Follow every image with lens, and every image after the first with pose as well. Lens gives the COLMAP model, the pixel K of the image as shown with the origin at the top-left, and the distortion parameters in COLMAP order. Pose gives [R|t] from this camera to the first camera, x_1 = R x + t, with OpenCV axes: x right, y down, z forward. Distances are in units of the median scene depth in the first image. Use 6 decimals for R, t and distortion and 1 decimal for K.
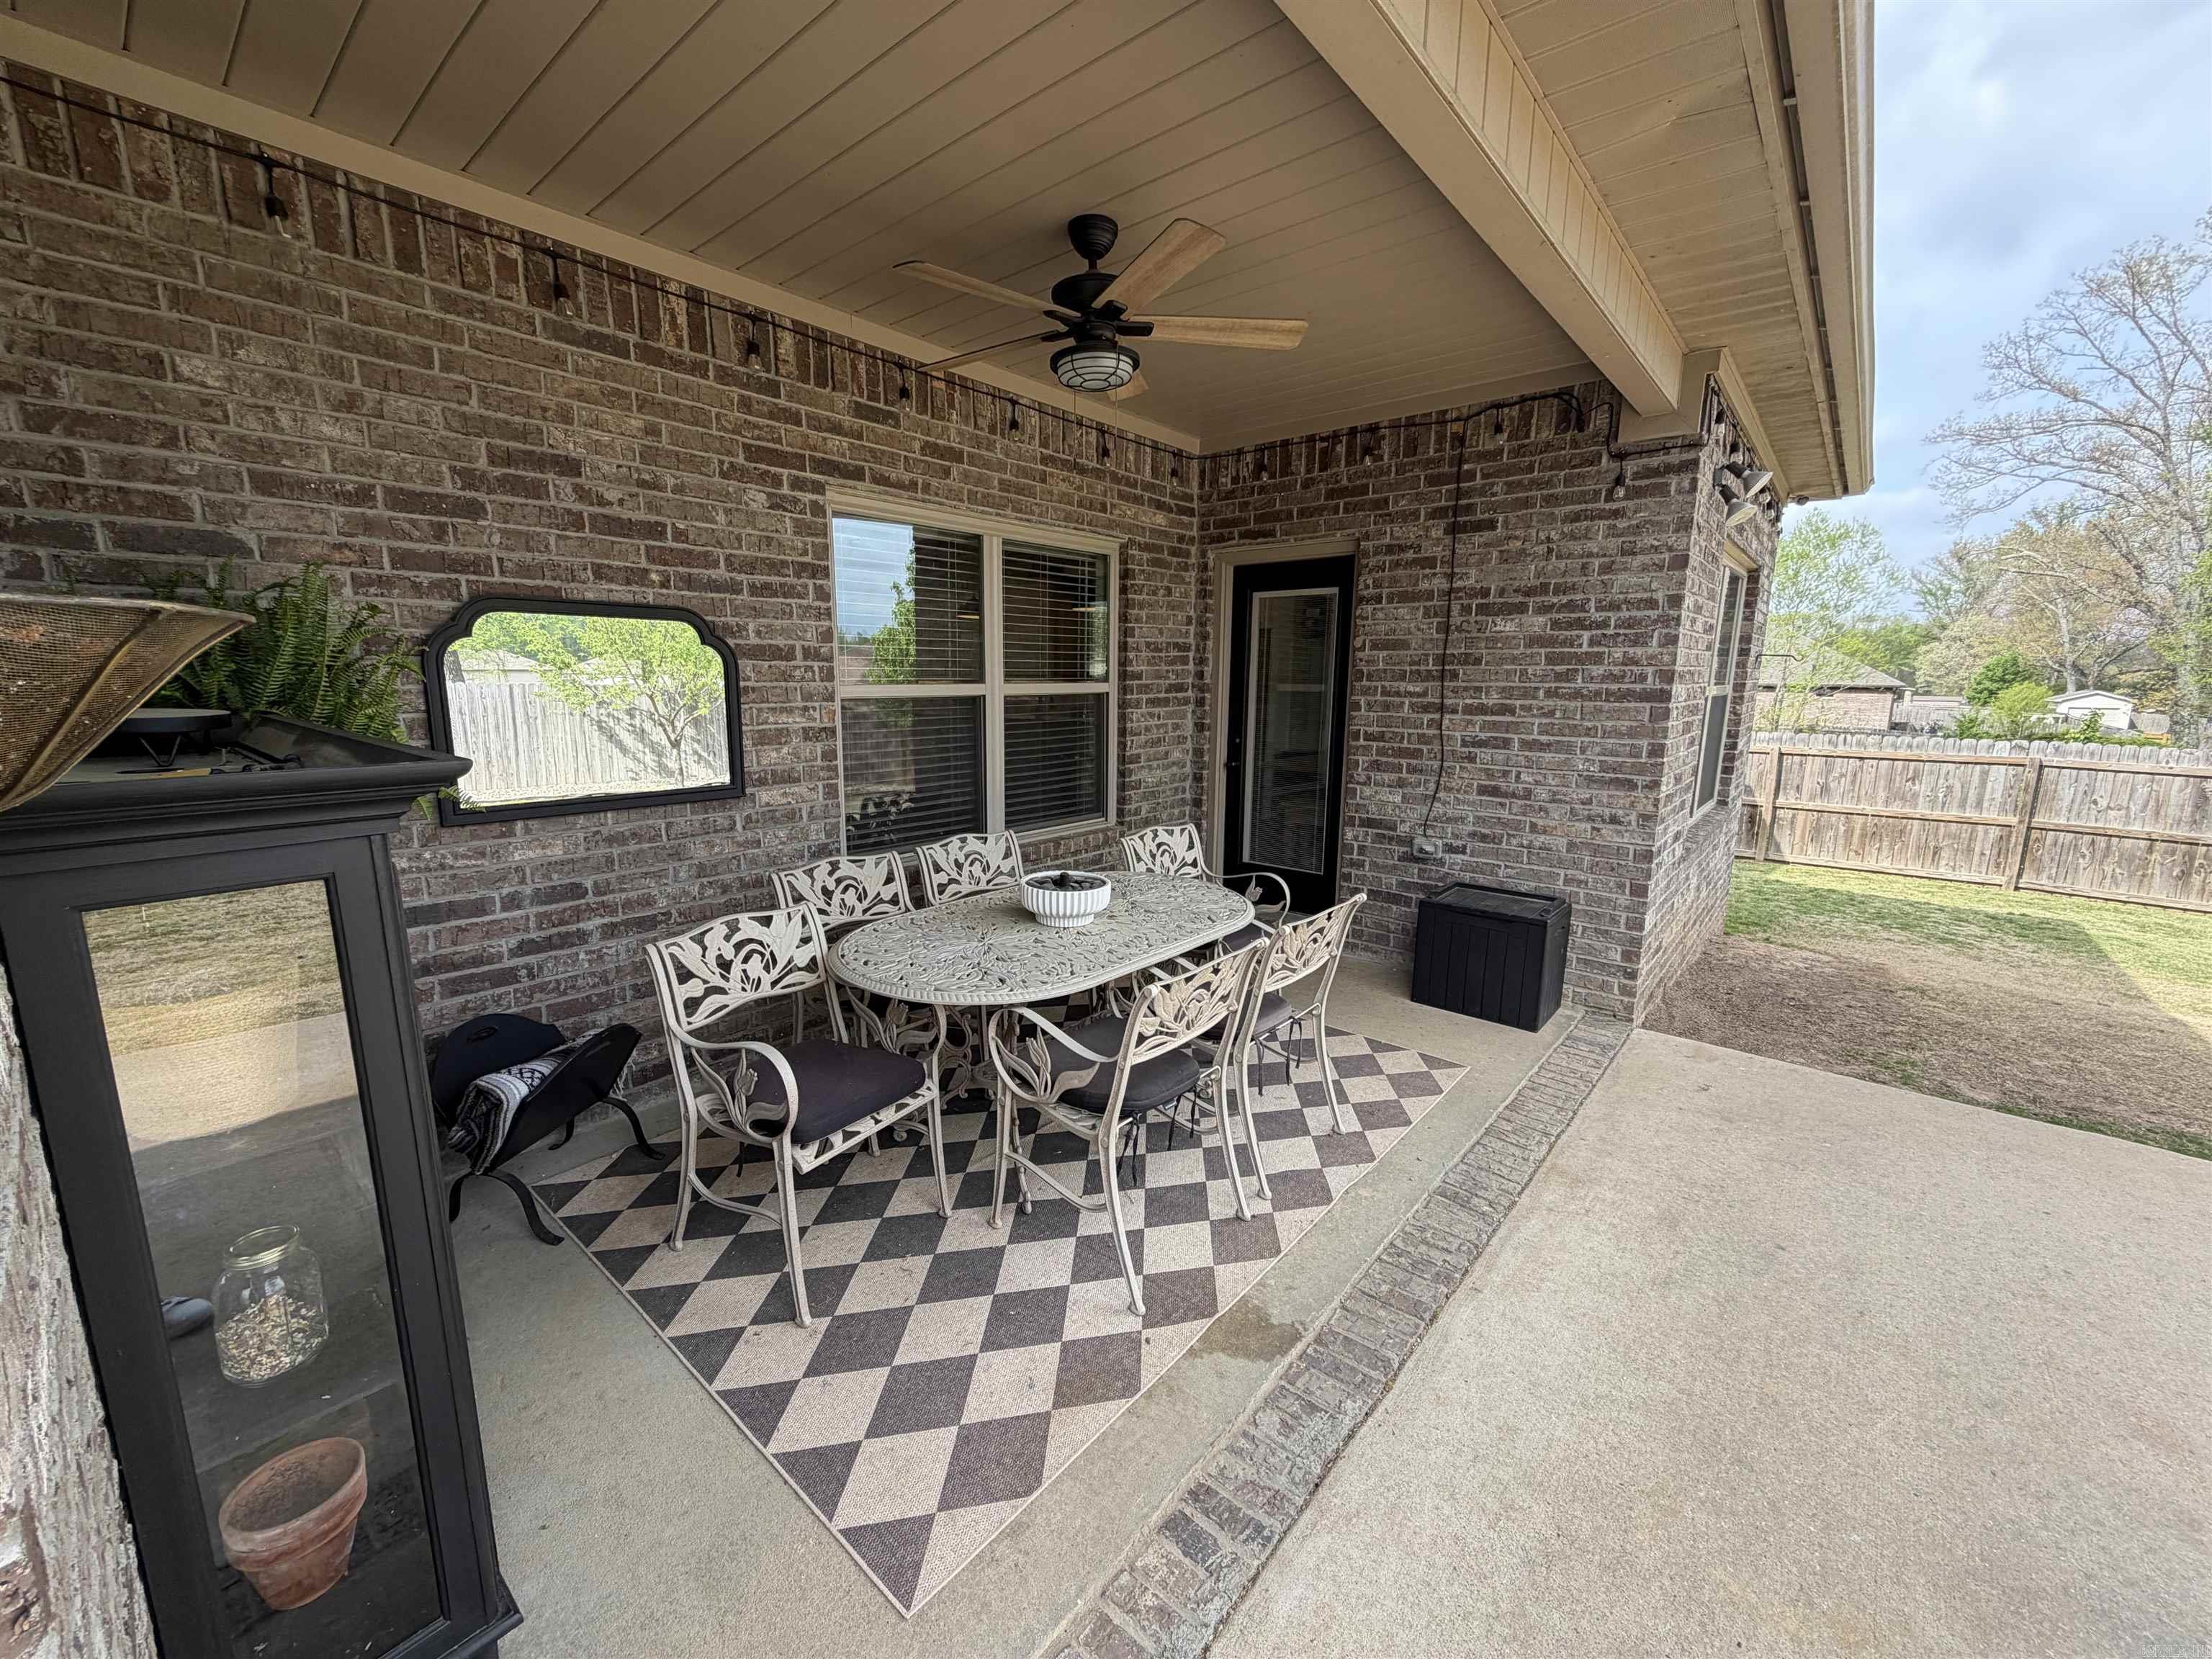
lens RADIAL K [[882.5, 0, 1092.0], [0, 882.5, 826.8], [0, 0, 1]] dist [0.000488, 0.000110]
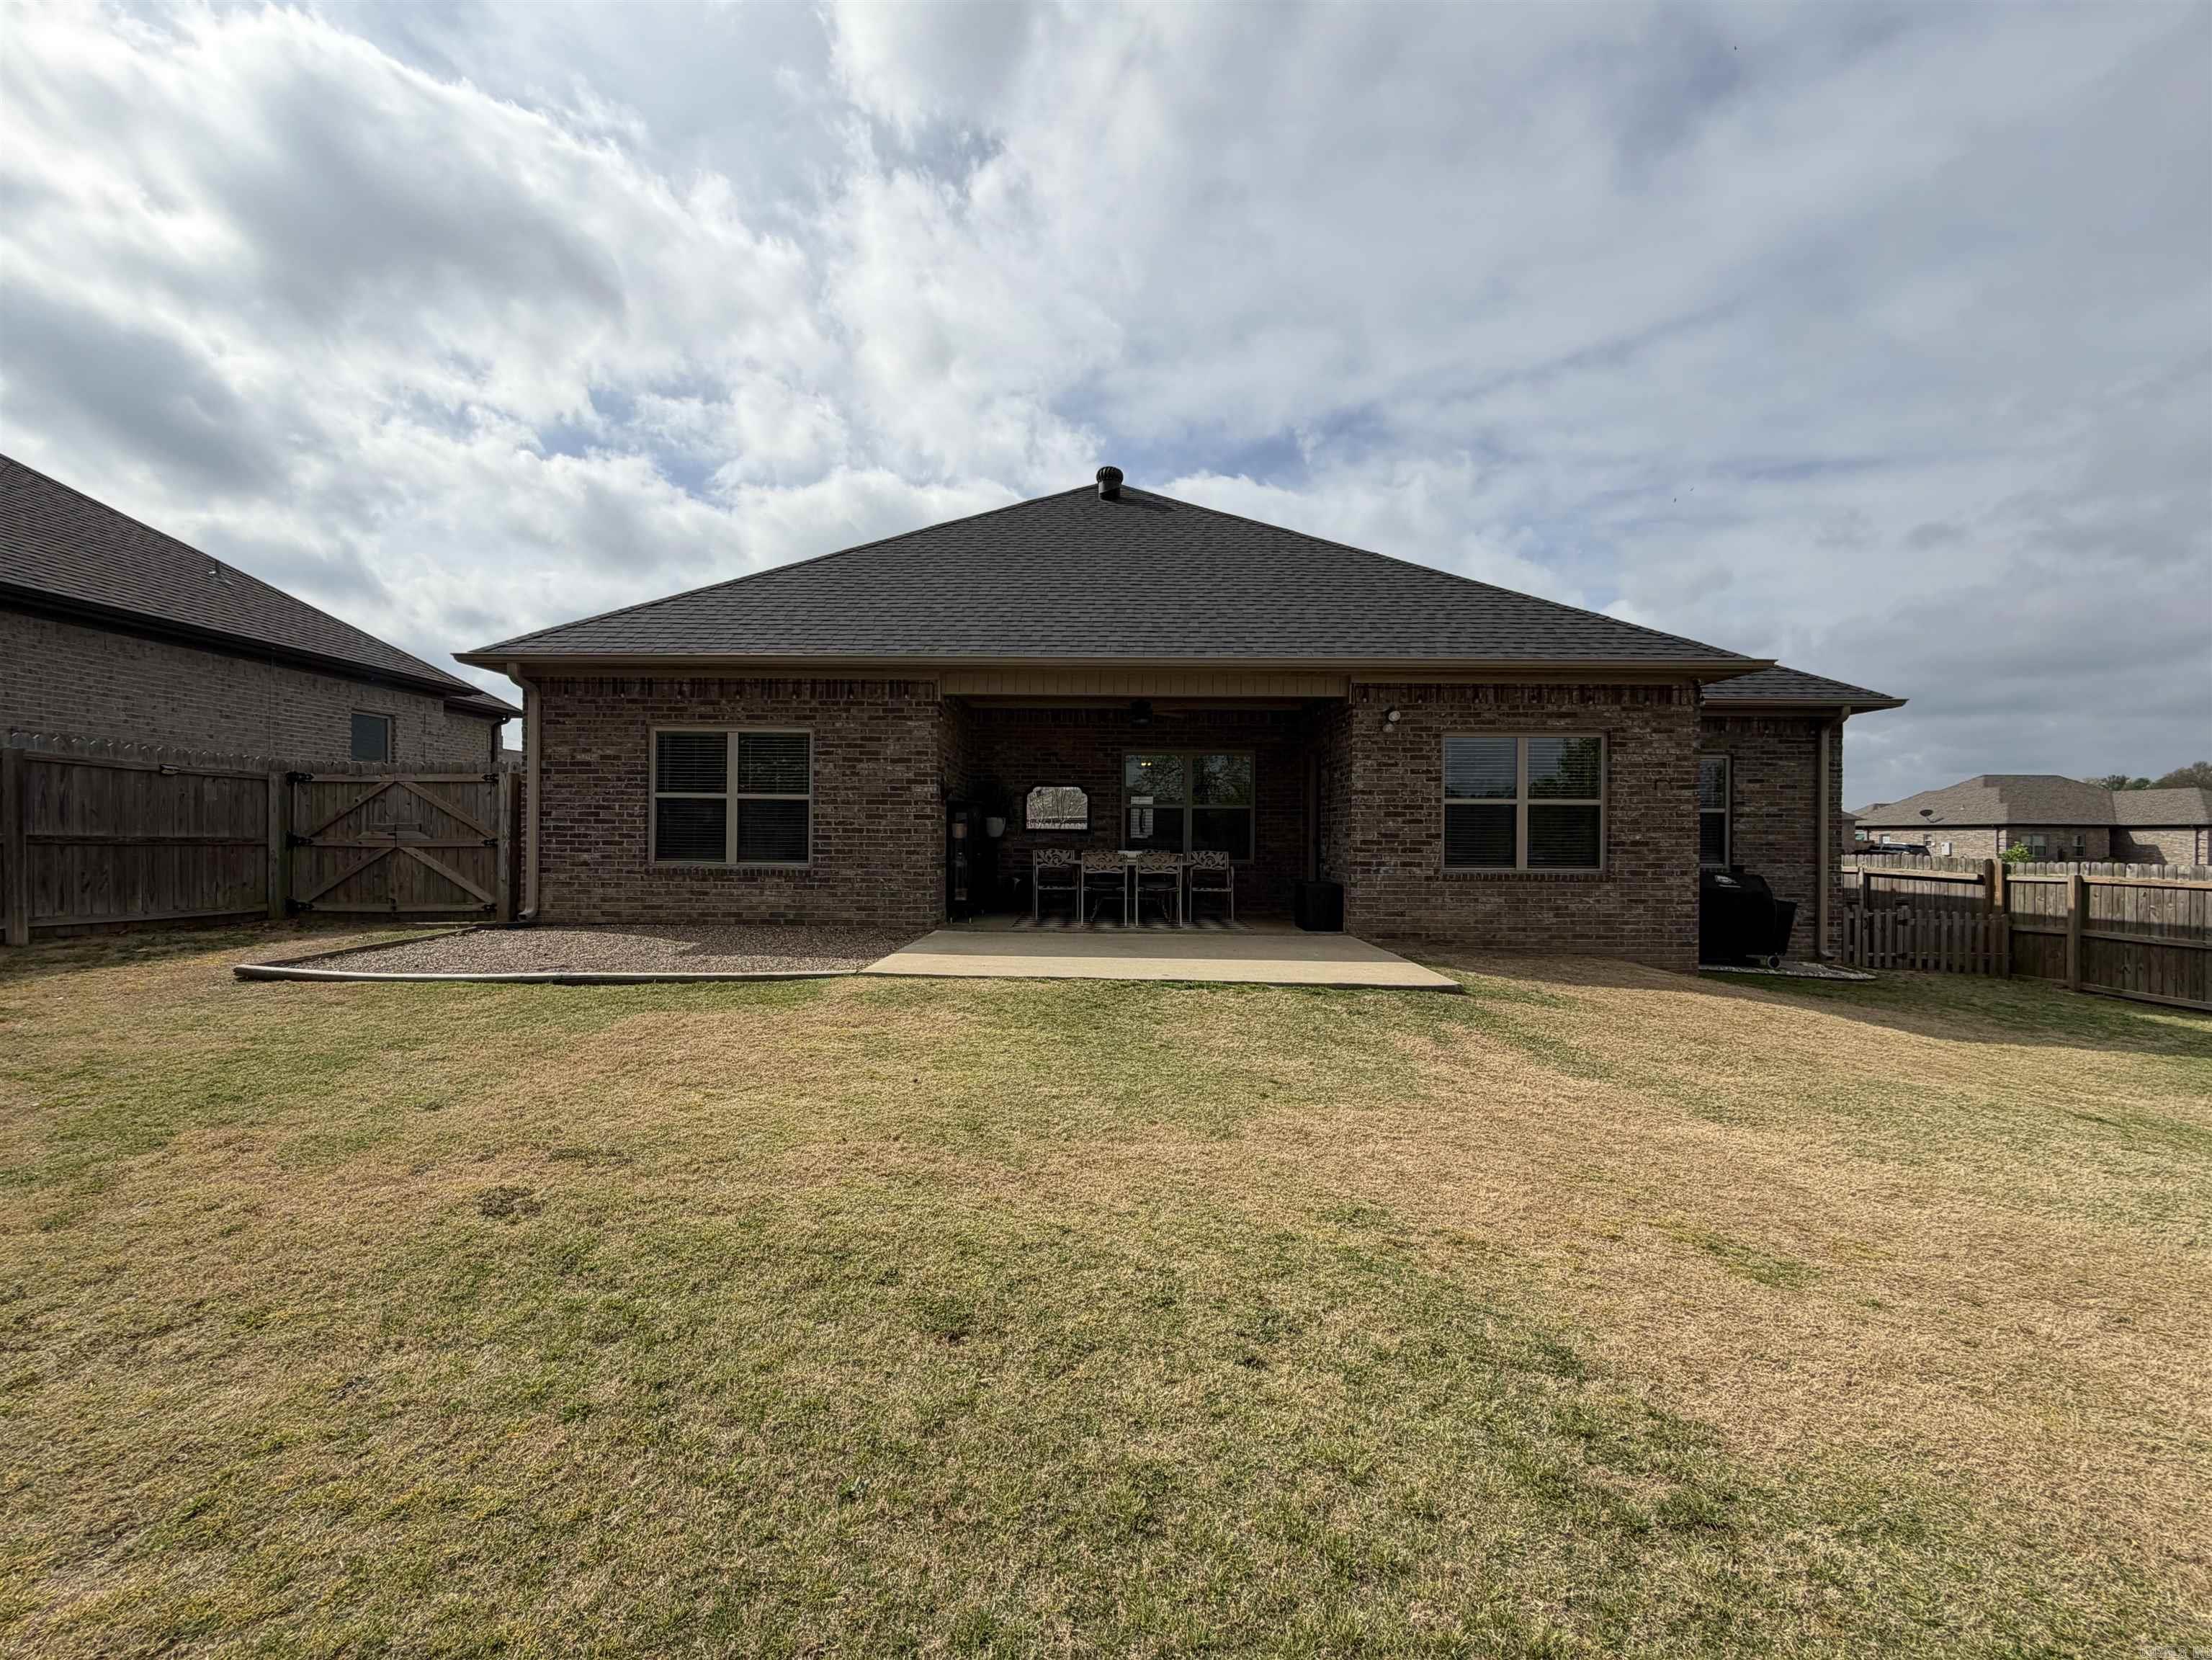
lens RADIAL K [[882.6, 0, 1111.9], [0, 882.6, 827.5], [0, 0, 1]] dist [0.000488, 0.000110]
pose [[0.658766, -0.007800, -0.752307, 2.420991], [-0.133696, 0.982817, -0.127262, 0.398630], [0.740373, 0.184417, 0.646404, -1.319029]]
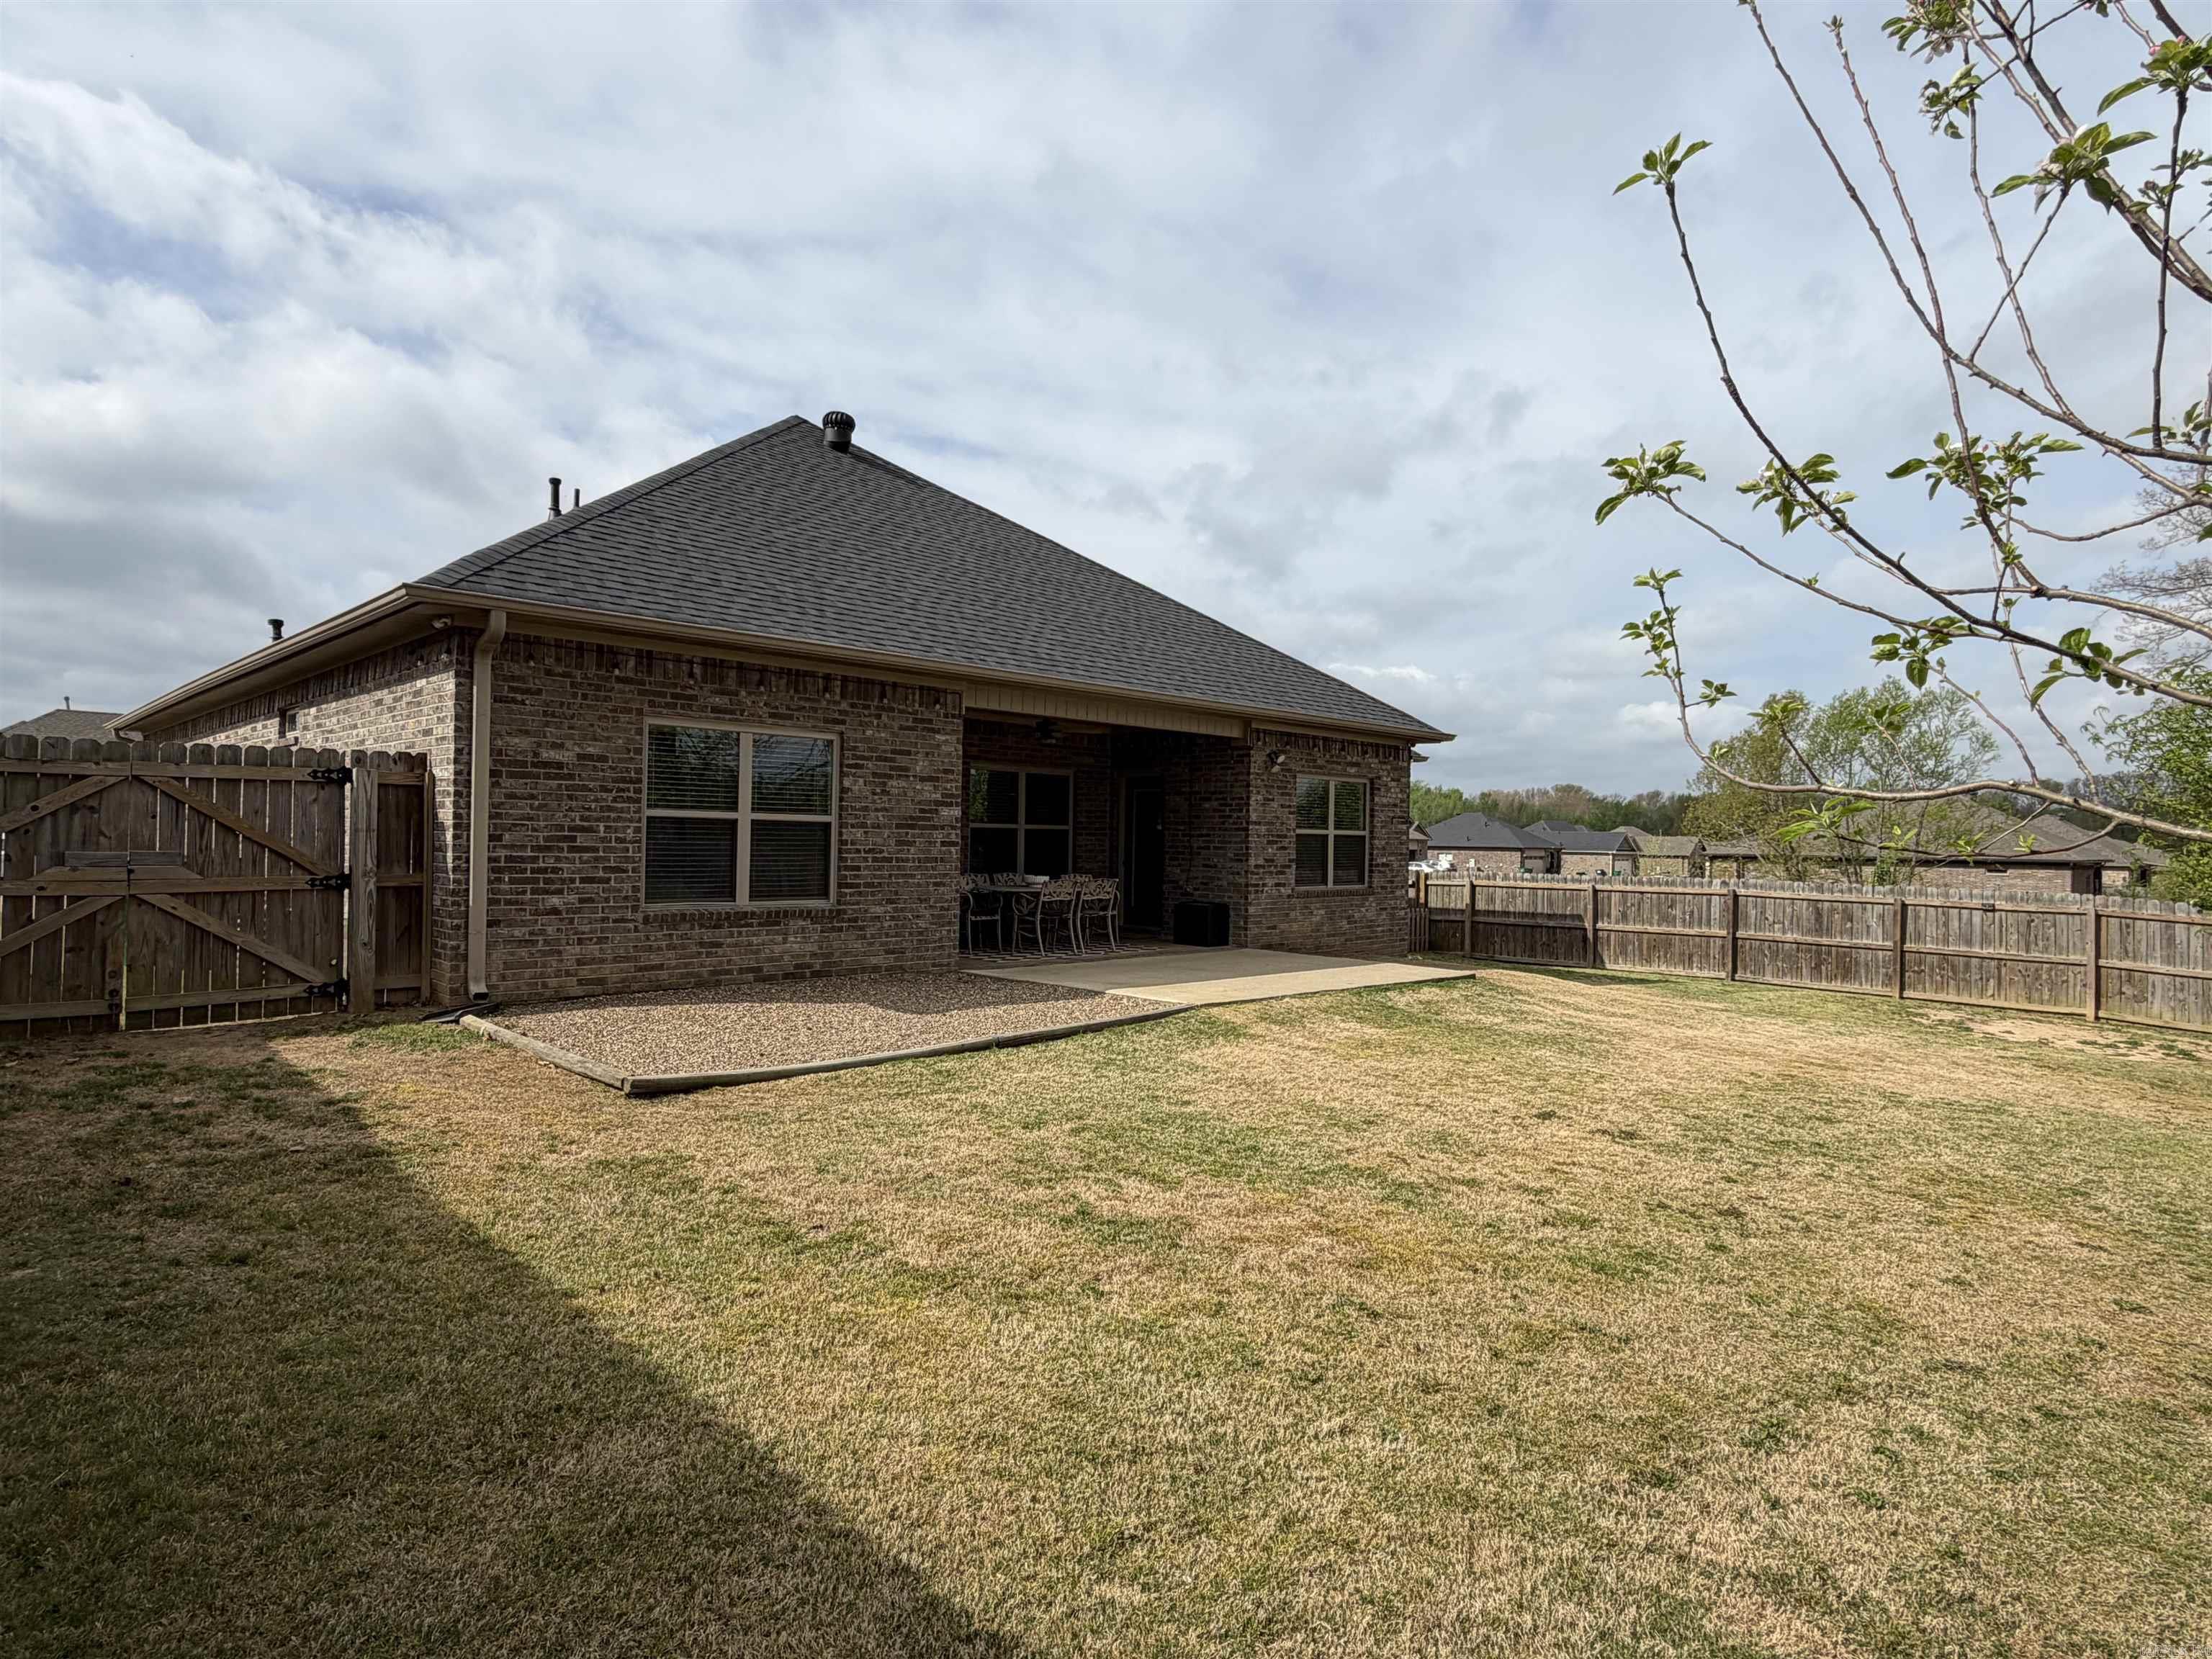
lens RADIAL K [[1155.6, 0, 1083.0], [0, 1155.6, 832.8], [0, 0, 1]] dist [-0.000514, -0.000415]
pose [[0.996202, 0.008963, -0.086609, 0.500999], [-0.024476, 0.983406, -0.179758, 0.642376], [0.083560, 0.181195, 0.979891, -3.183341]]
